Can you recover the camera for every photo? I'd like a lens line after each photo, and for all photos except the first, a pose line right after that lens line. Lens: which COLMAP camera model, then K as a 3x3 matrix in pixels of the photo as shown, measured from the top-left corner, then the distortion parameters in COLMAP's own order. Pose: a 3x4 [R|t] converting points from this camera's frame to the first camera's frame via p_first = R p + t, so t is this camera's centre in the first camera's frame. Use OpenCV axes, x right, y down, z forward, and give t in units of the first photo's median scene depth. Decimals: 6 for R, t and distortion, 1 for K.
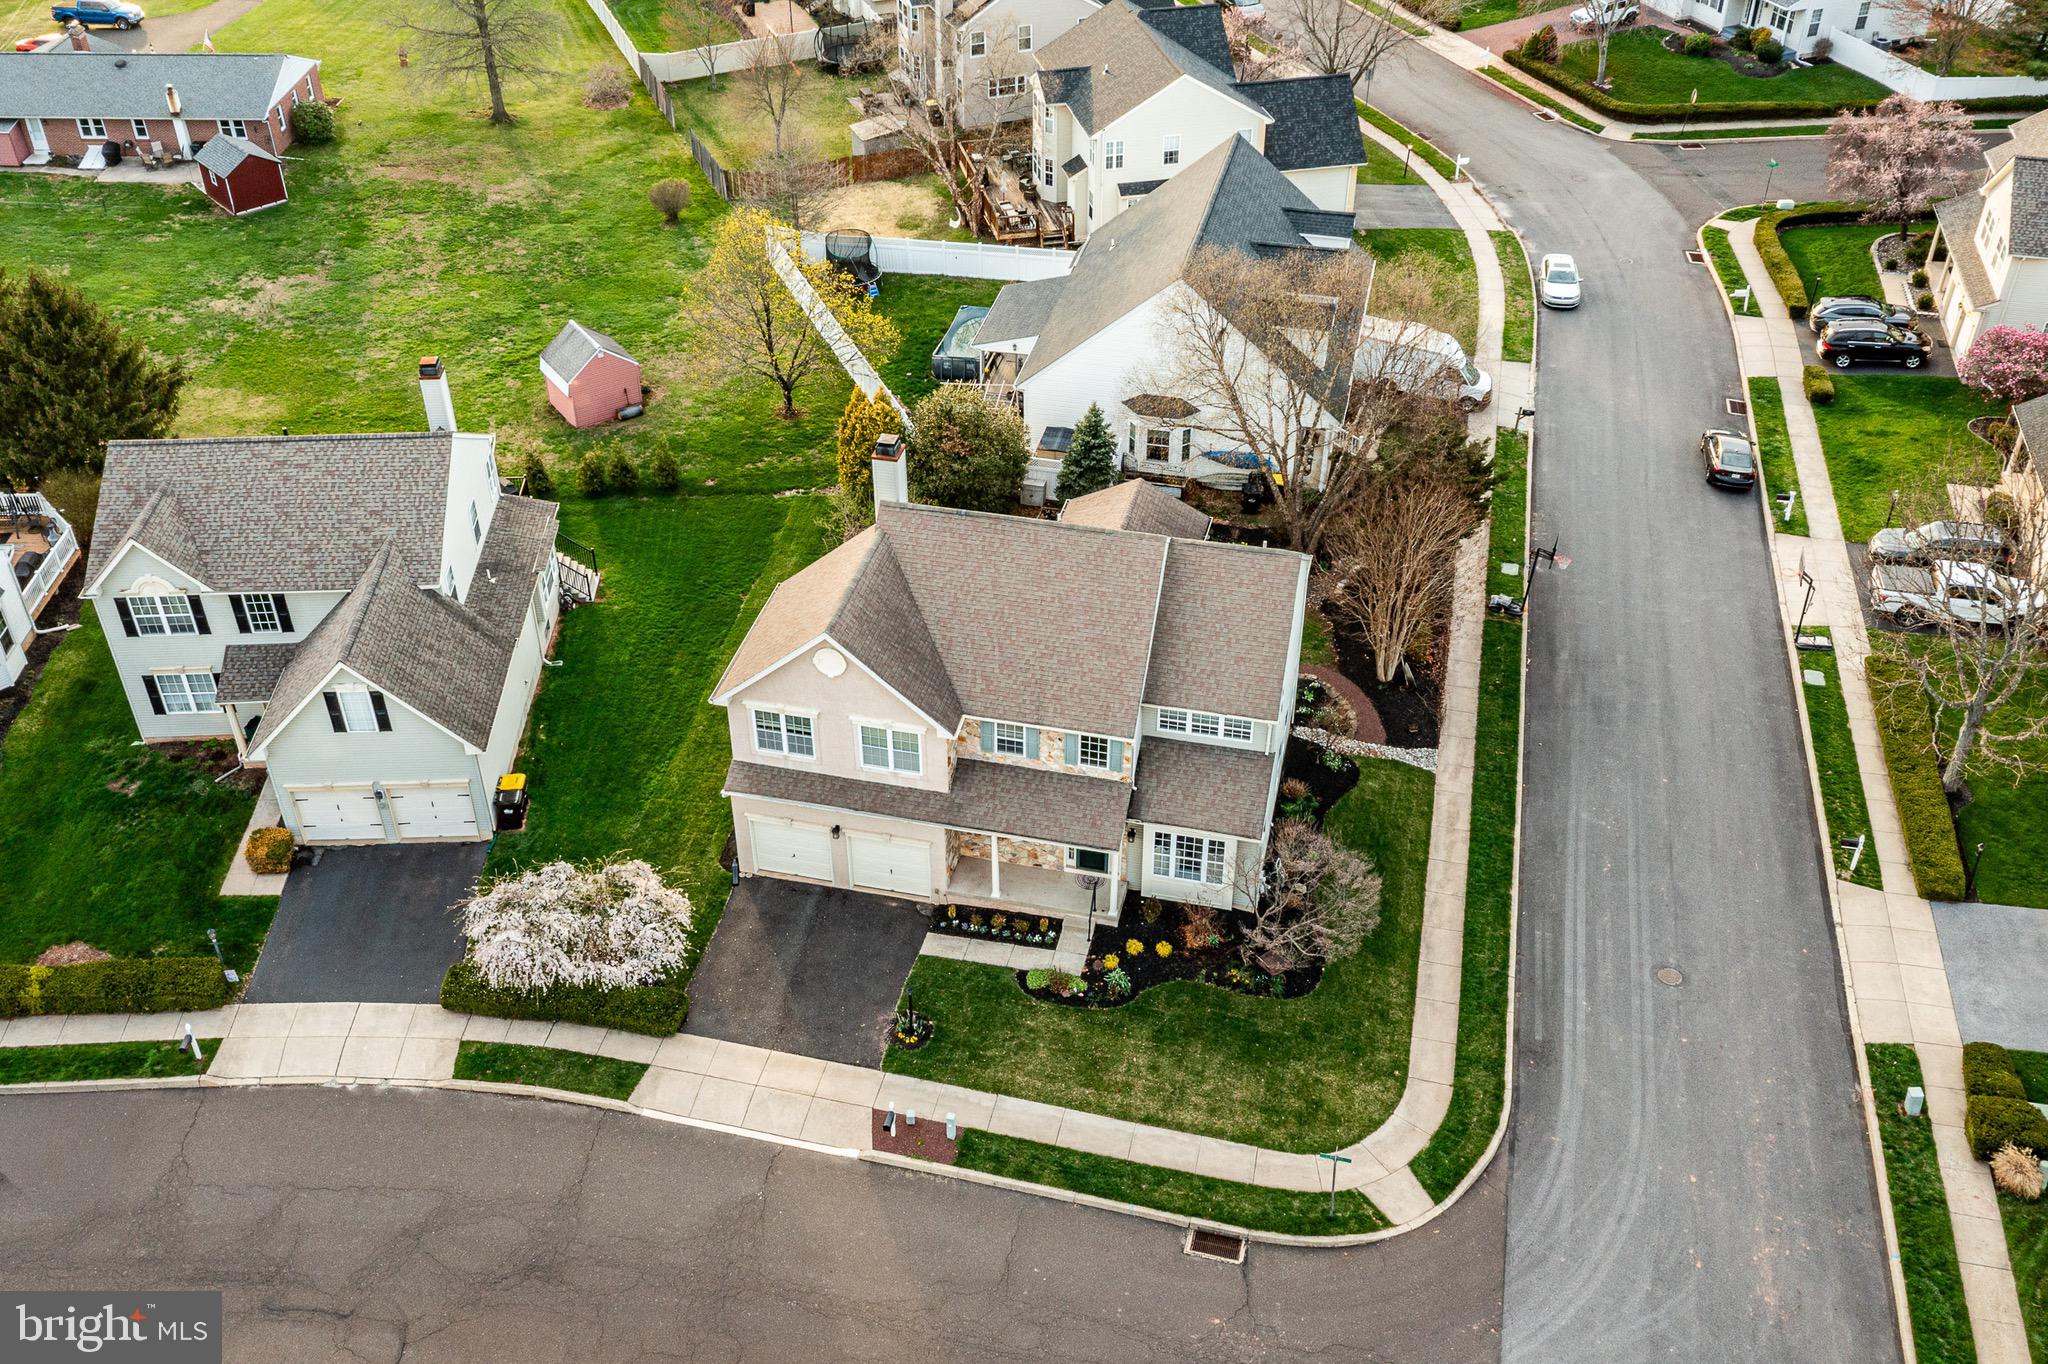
lens RADIAL K [[1915.9, 0, 1003.0], [0, 1915.9, 650.4], [0, 0, 1]] dist [0.001131, 0.006327]
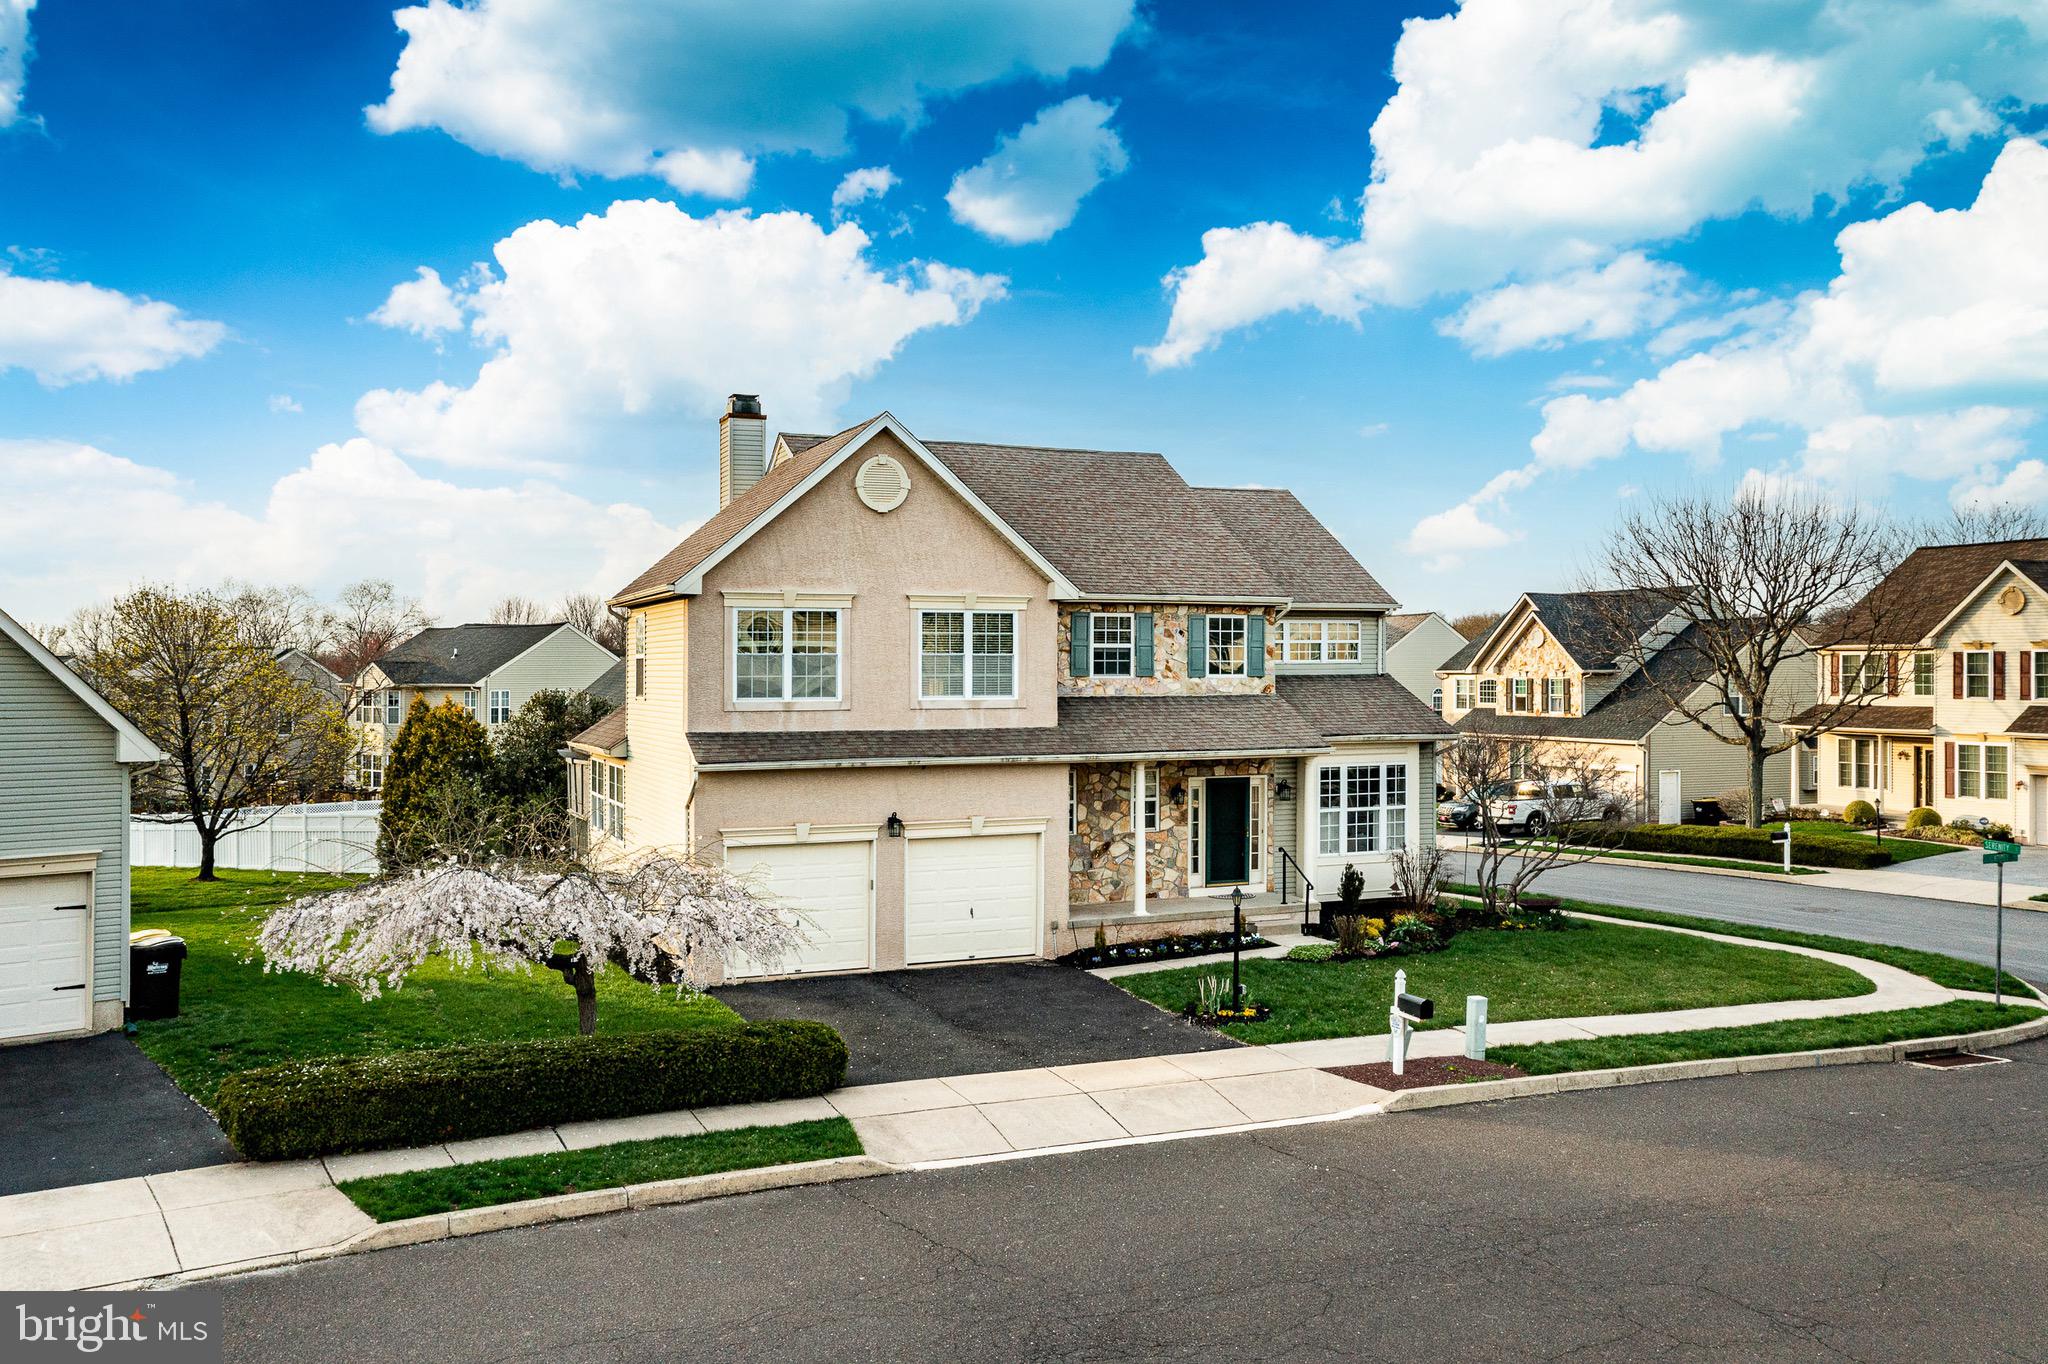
lens RADIAL K [[1657.7, 0, 1029.6], [0, 1657.7, 642.8], [0, 0, 1]] dist [-0.003302, 0.005814]
pose [[0.800998, 0.015591, 0.598464, -0.357460], [0.348535, 0.800636, -0.487345, 0.311121], [-0.486750, 0.598948, 0.635874, 0.652675]]
